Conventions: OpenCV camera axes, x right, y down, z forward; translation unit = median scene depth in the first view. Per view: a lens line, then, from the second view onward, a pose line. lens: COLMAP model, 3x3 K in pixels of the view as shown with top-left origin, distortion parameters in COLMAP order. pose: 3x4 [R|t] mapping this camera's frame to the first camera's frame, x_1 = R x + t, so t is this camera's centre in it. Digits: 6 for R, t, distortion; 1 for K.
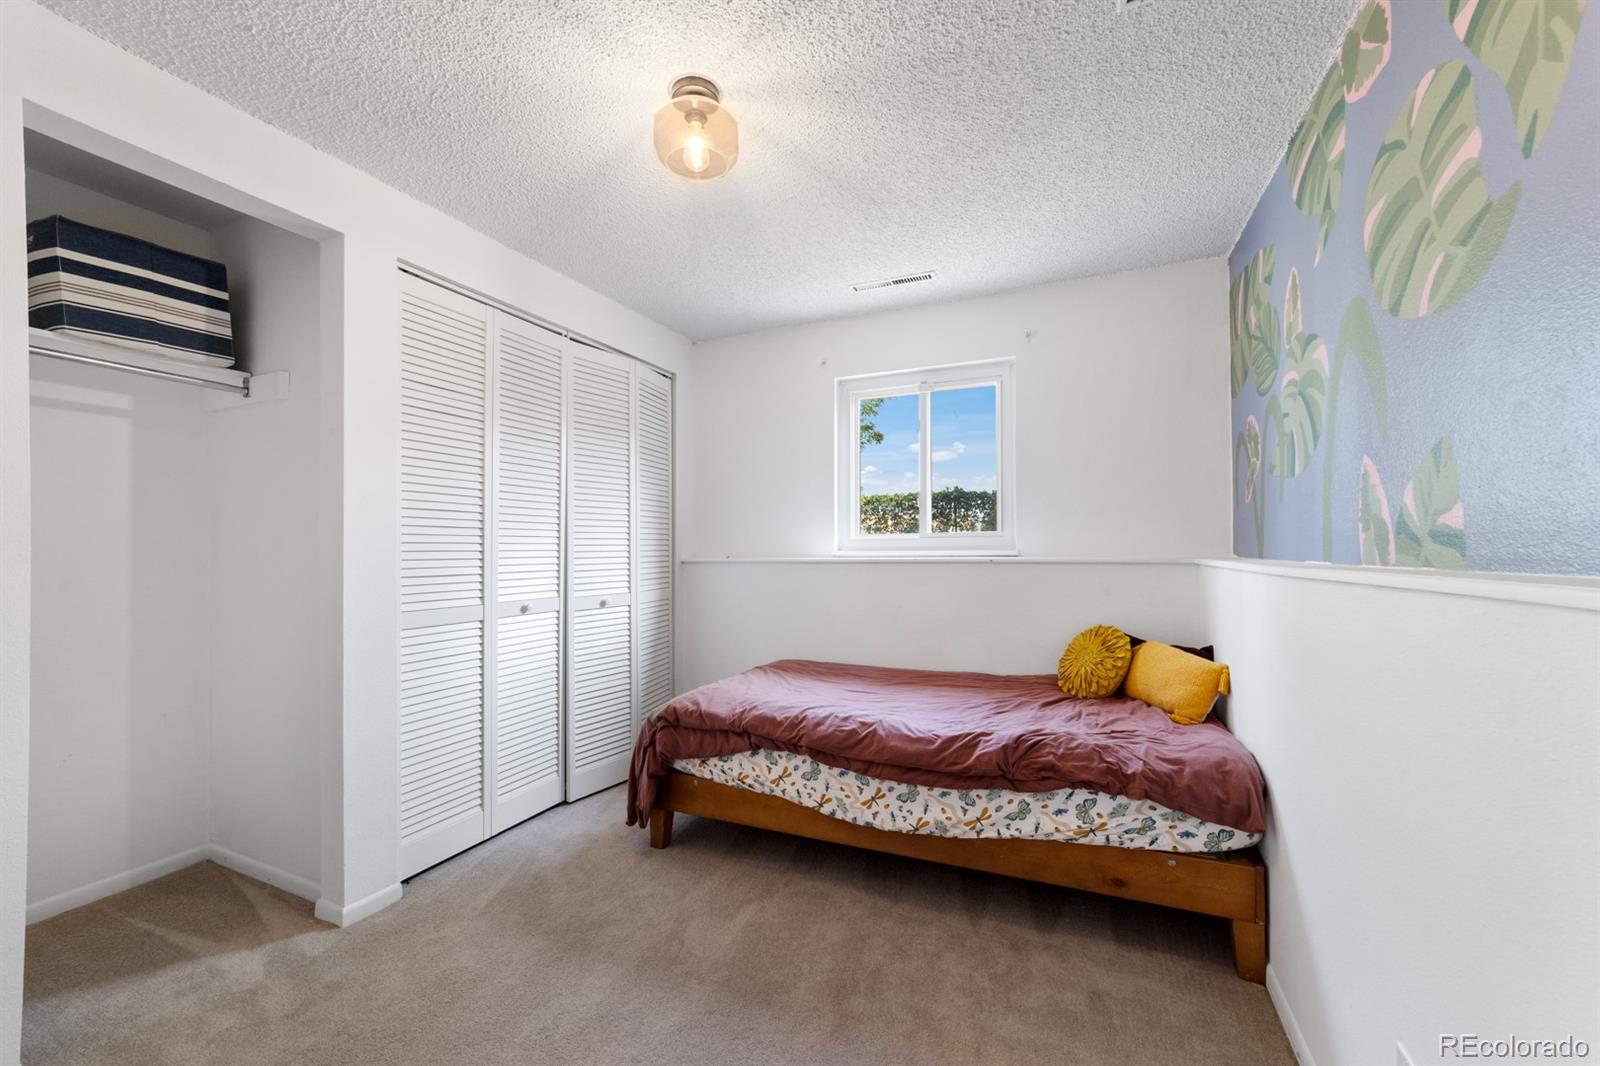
lens RADIAL K [[619.0, 0, 799.5], [0, 619.0, 539.5], [0, 0, 1]] dist [-0.012545, 0.000198]
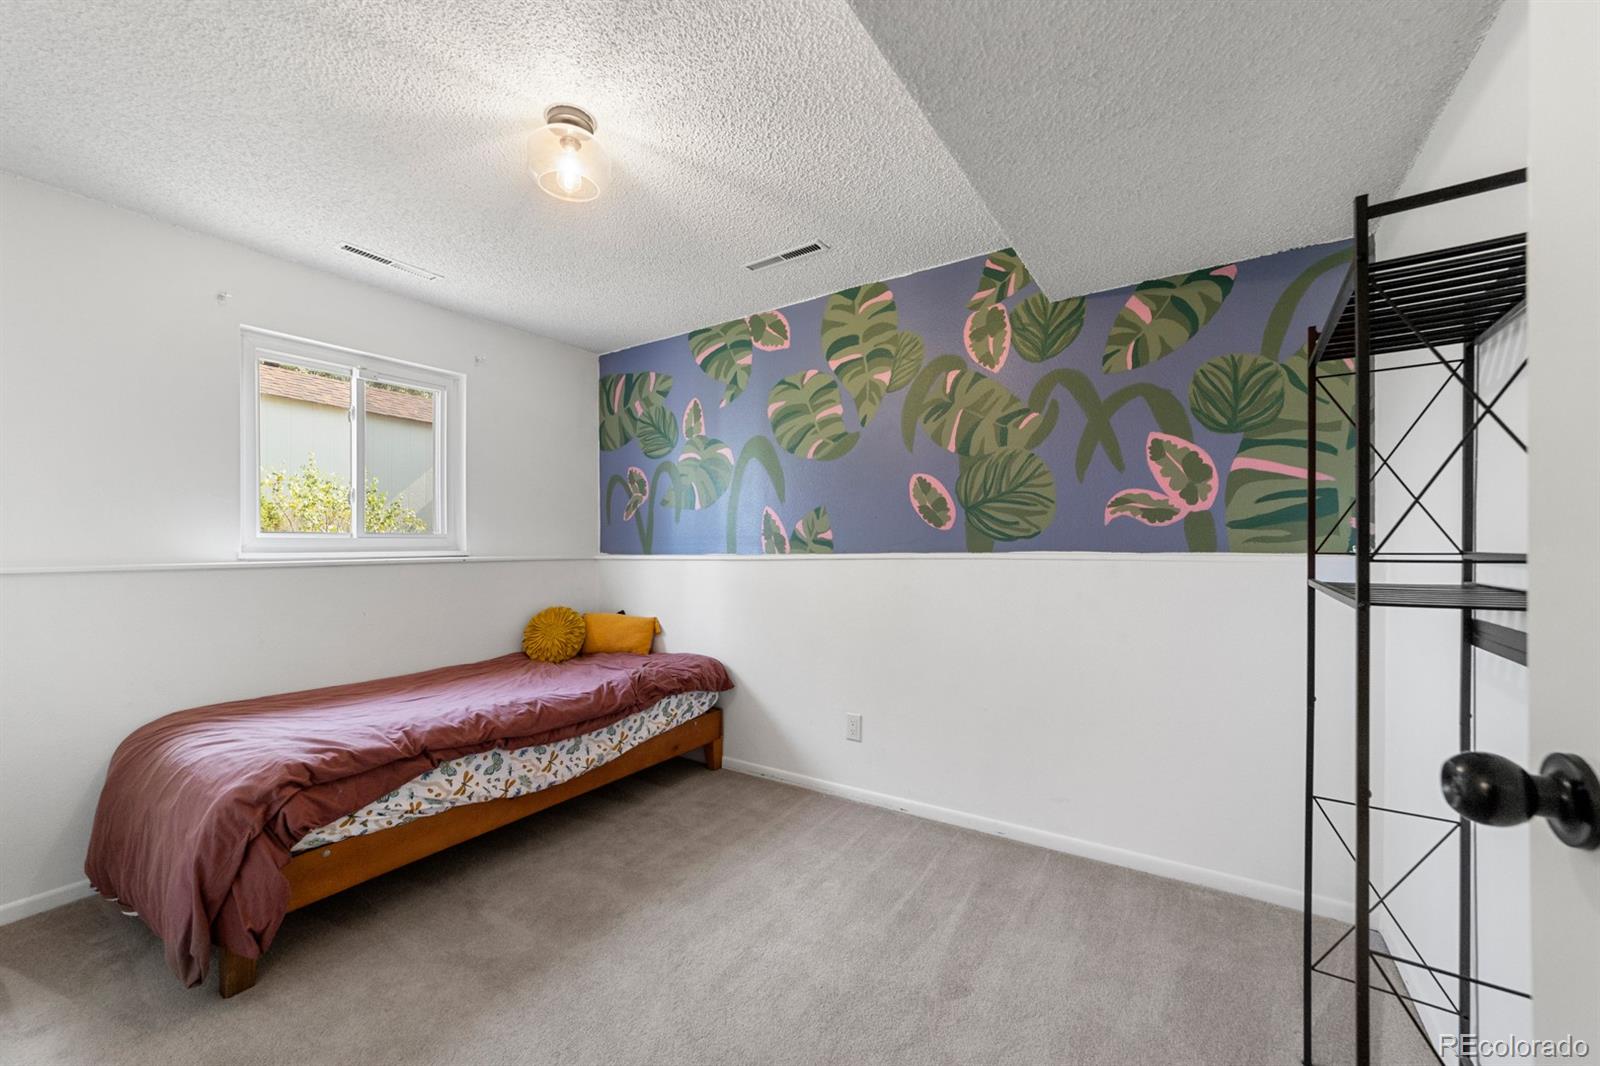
lens RADIAL K [[619.0, 0, 799.5], [0, 619.0, 539.5], [0, 0, 1]] dist [-0.012545, 0.000198]
pose [[0.164958, 0.016903, 0.986156, -0.968596], [-0.007365, 0.999846, -0.015905, 0.016391], [-0.986273, -0.004640, 0.165057, 0.353818]]
